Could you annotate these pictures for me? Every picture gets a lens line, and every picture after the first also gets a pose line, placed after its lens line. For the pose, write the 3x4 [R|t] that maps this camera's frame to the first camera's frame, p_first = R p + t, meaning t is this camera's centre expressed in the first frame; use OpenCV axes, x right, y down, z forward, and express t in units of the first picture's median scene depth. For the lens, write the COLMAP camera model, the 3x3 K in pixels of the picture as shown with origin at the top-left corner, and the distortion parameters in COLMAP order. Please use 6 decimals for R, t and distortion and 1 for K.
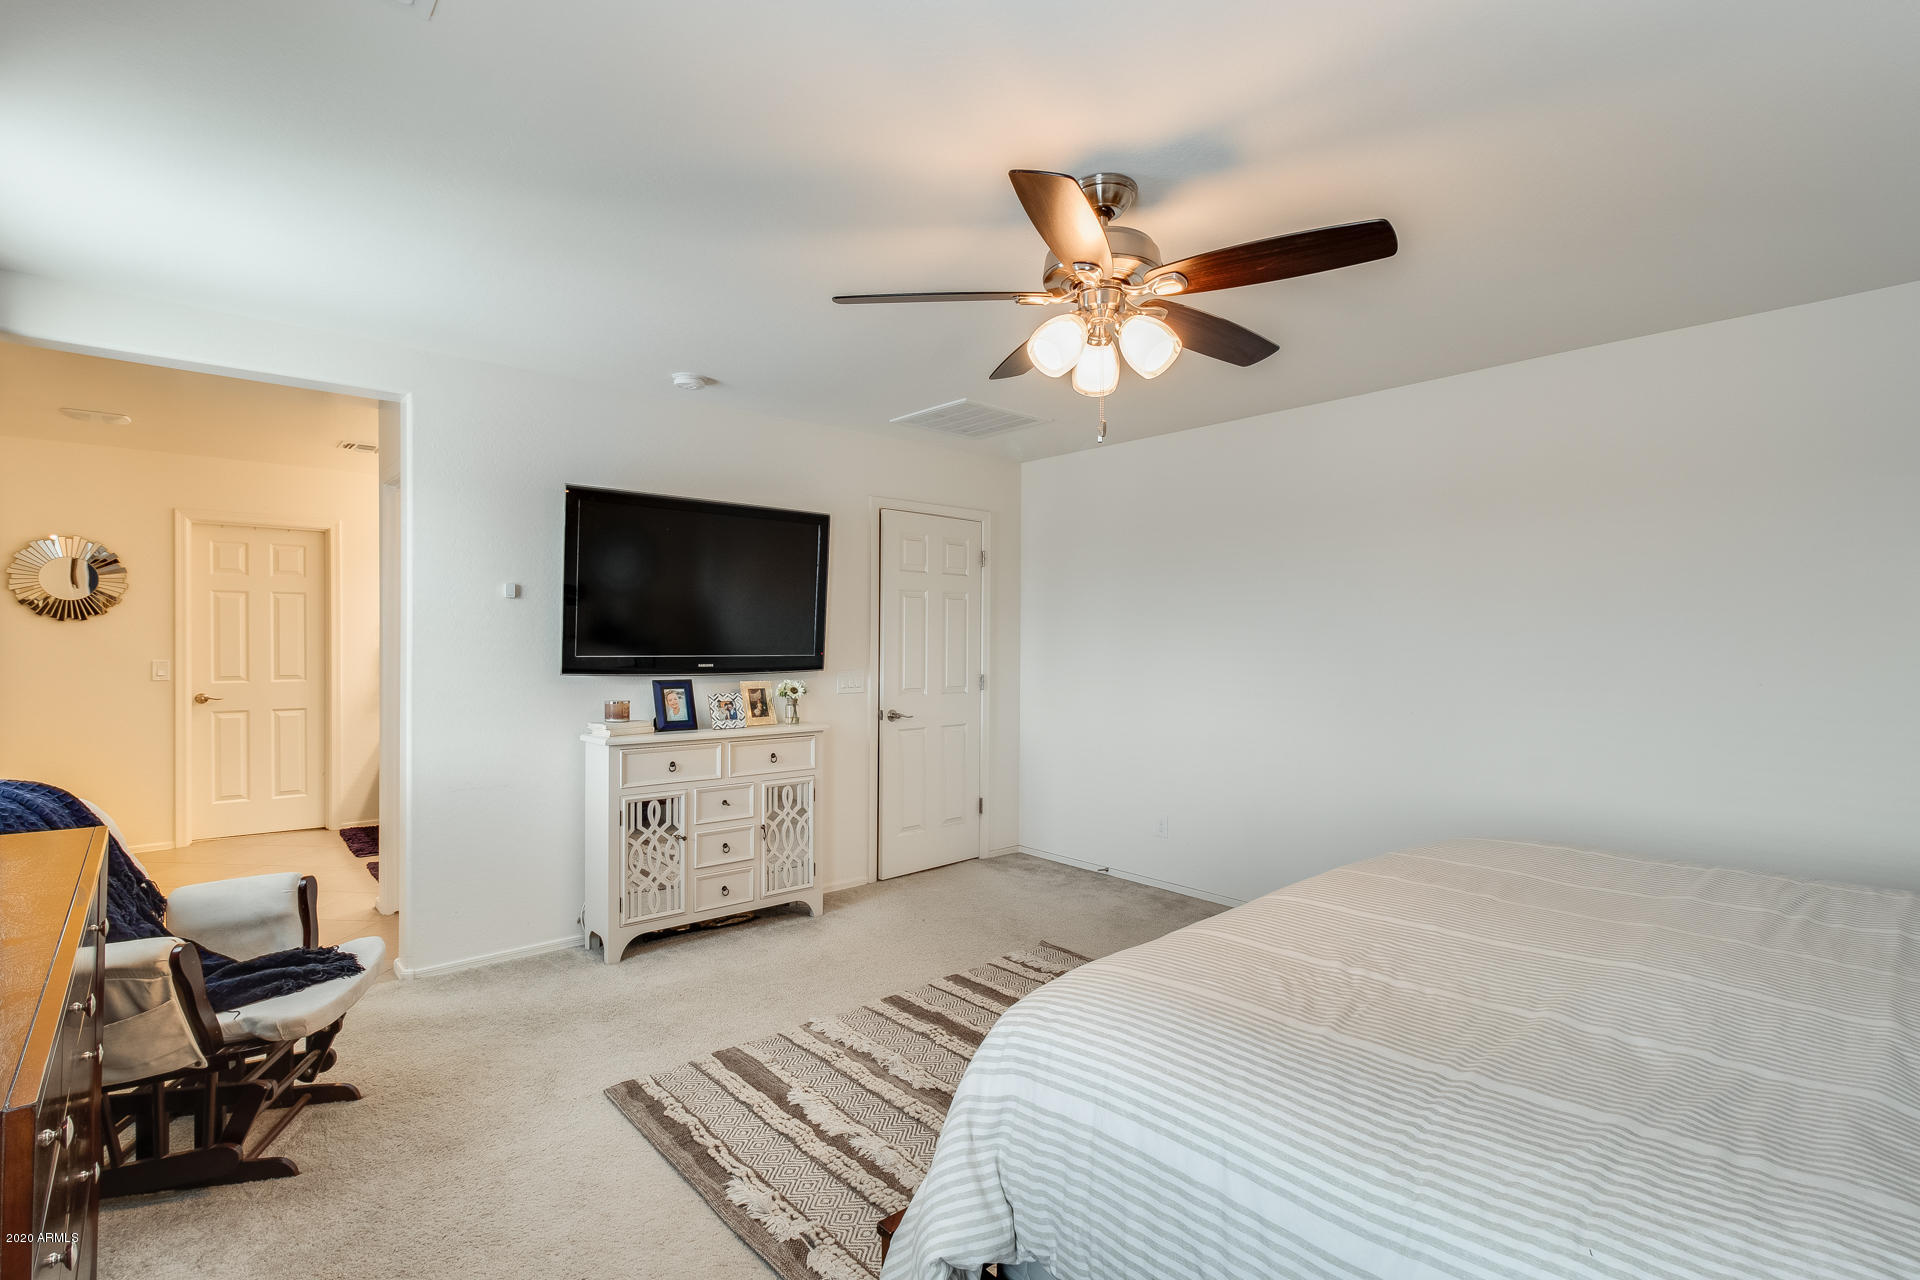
lens RADIAL K [[887.6, 0, 959.6], [0, 887.6, 649.6], [0, 0, 1]] dist [0.000036, -0.000025]
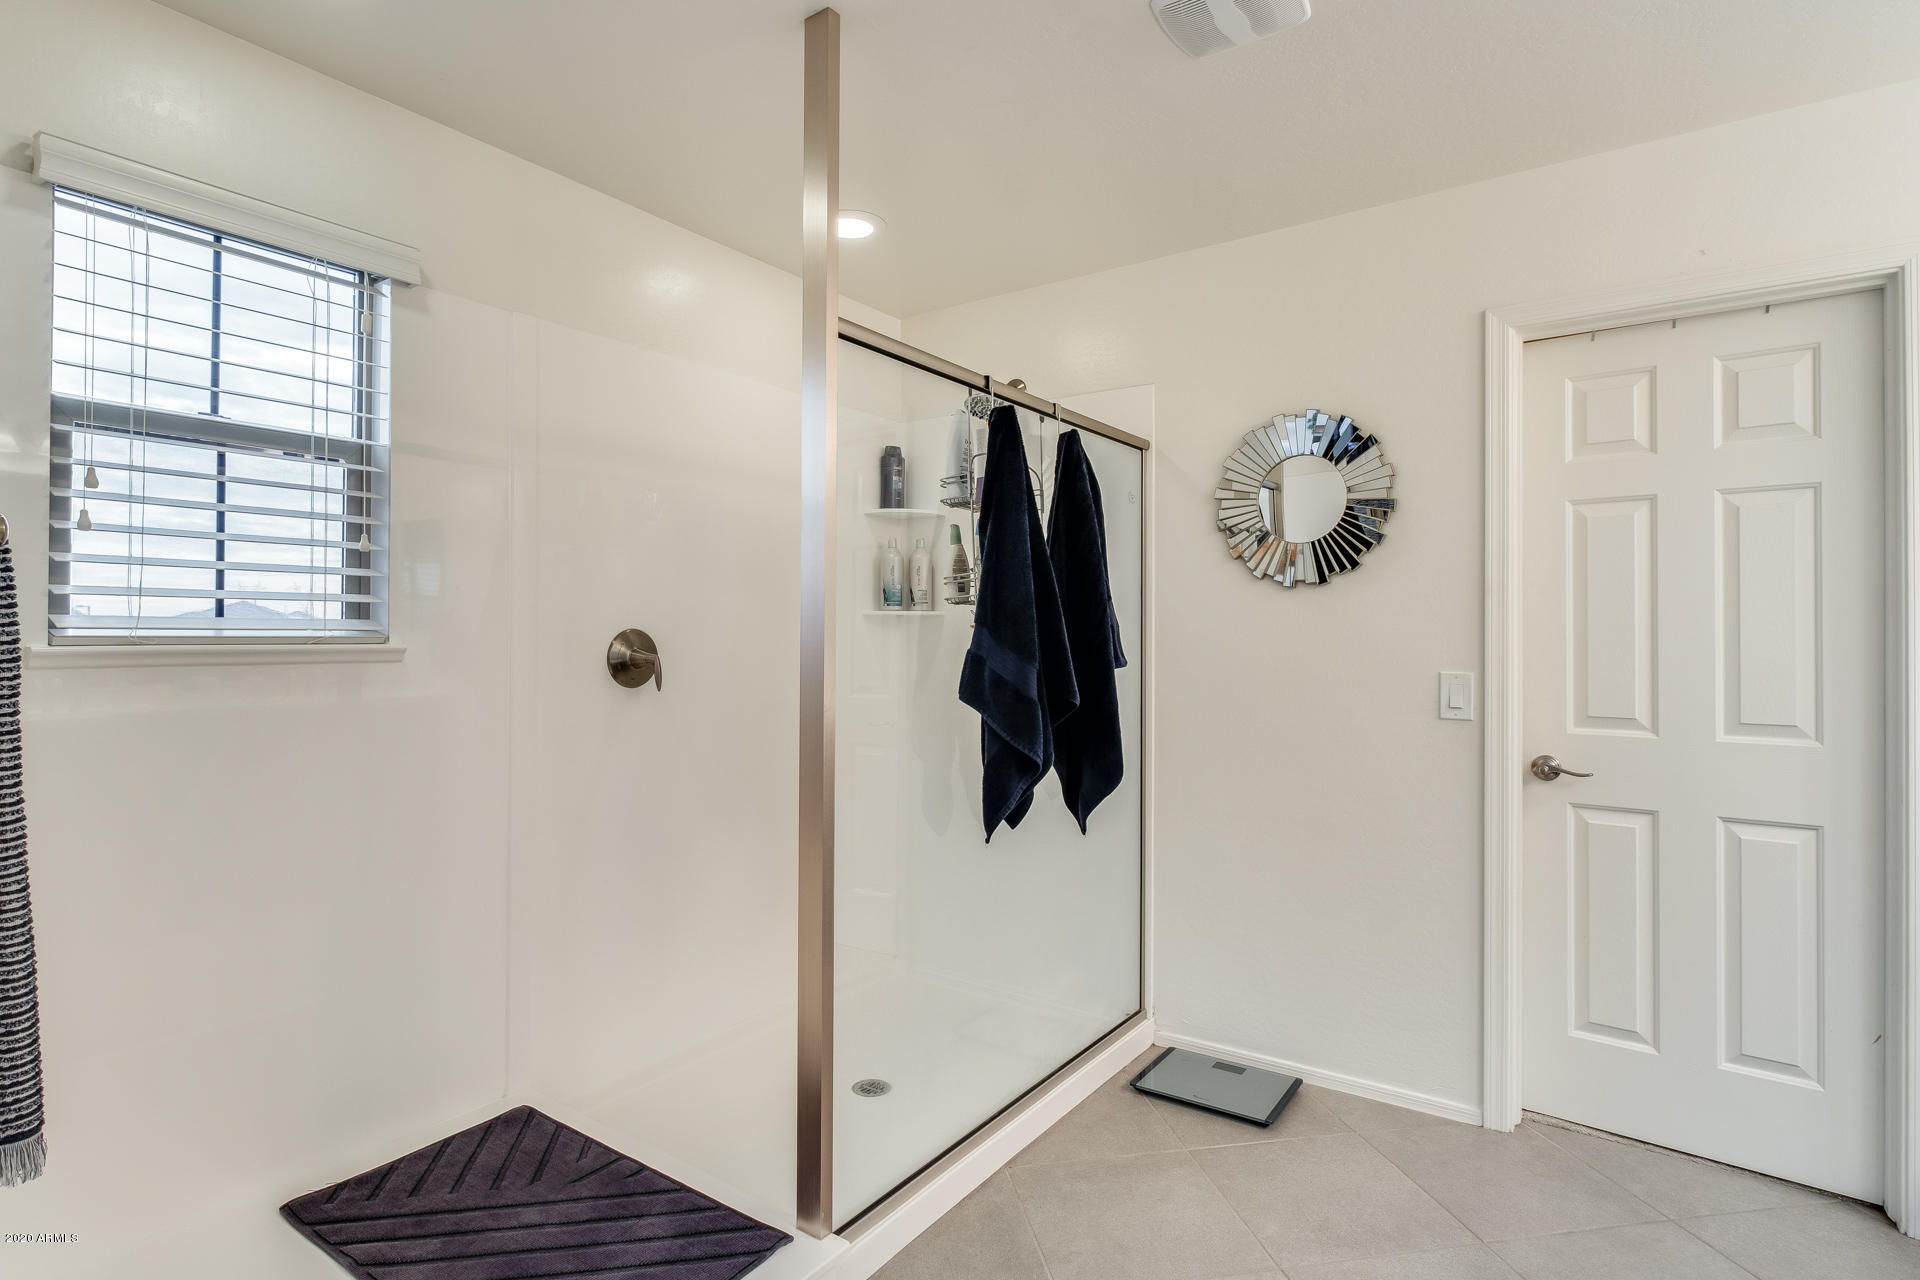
lens RADIAL K [[999.2, 0, 955.5], [0, 999.2, 629.4], [0, 0, 1]] dist [0.003034, -0.000306]
pose [[0.218495, -0.007683, -0.975808, -0.453957], [-0.010564, 0.999892, -0.010238, -0.001106], [0.975781, 0.012545, 0.218390, 0.620091]]
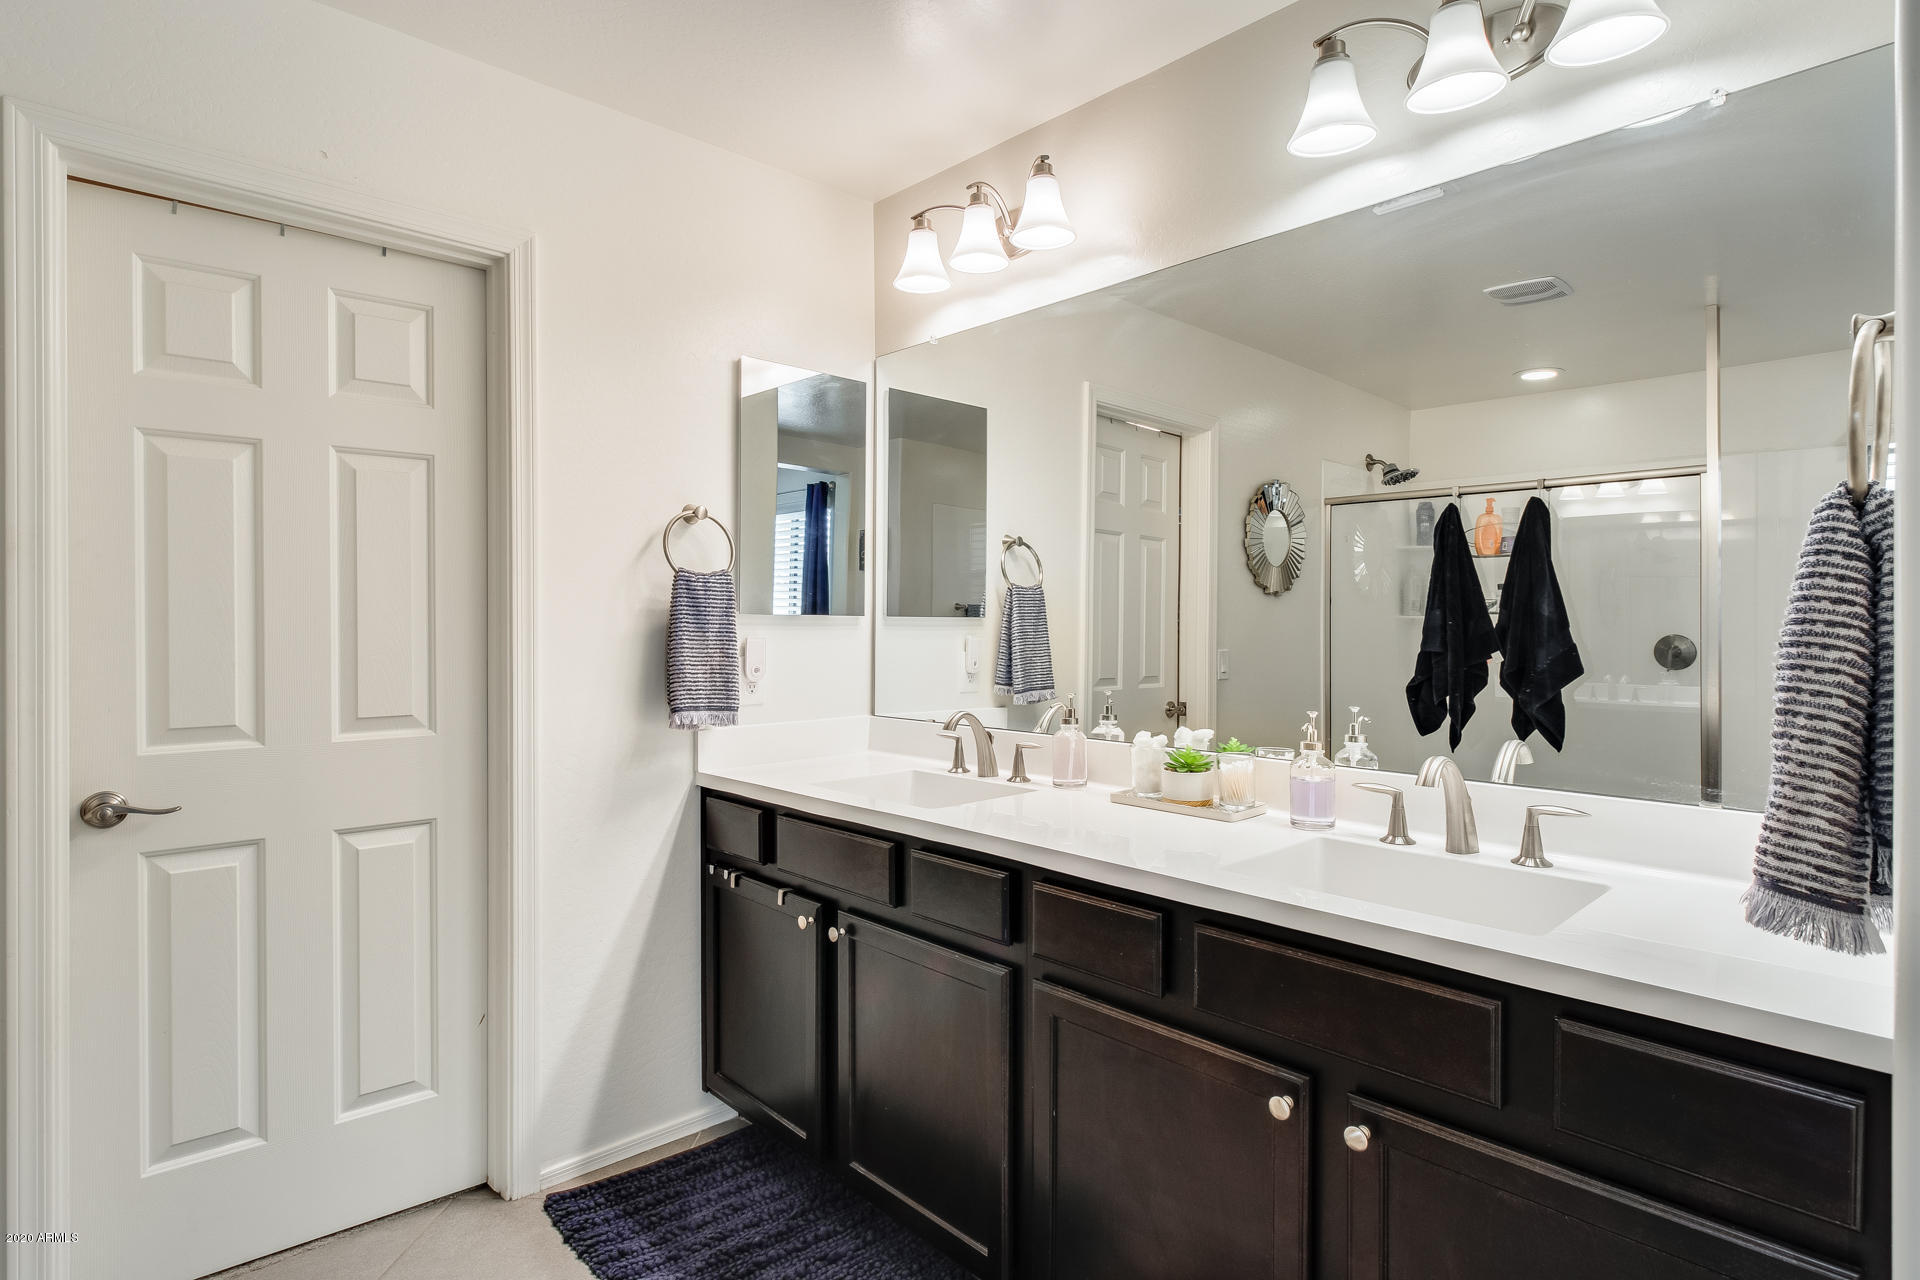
lens RADIAL K [[999.2, 0, 956.4], [0, 999.2, 625.0], [0, 0, 1]] dist [0.003034, -0.000306]
pose [[0.999747, -0.003002, 0.022285, -0.577694], [0.003027, 0.999995, -0.001125, -0.002509], [-0.022281, 0.001192, 0.999751, 0.661713]]
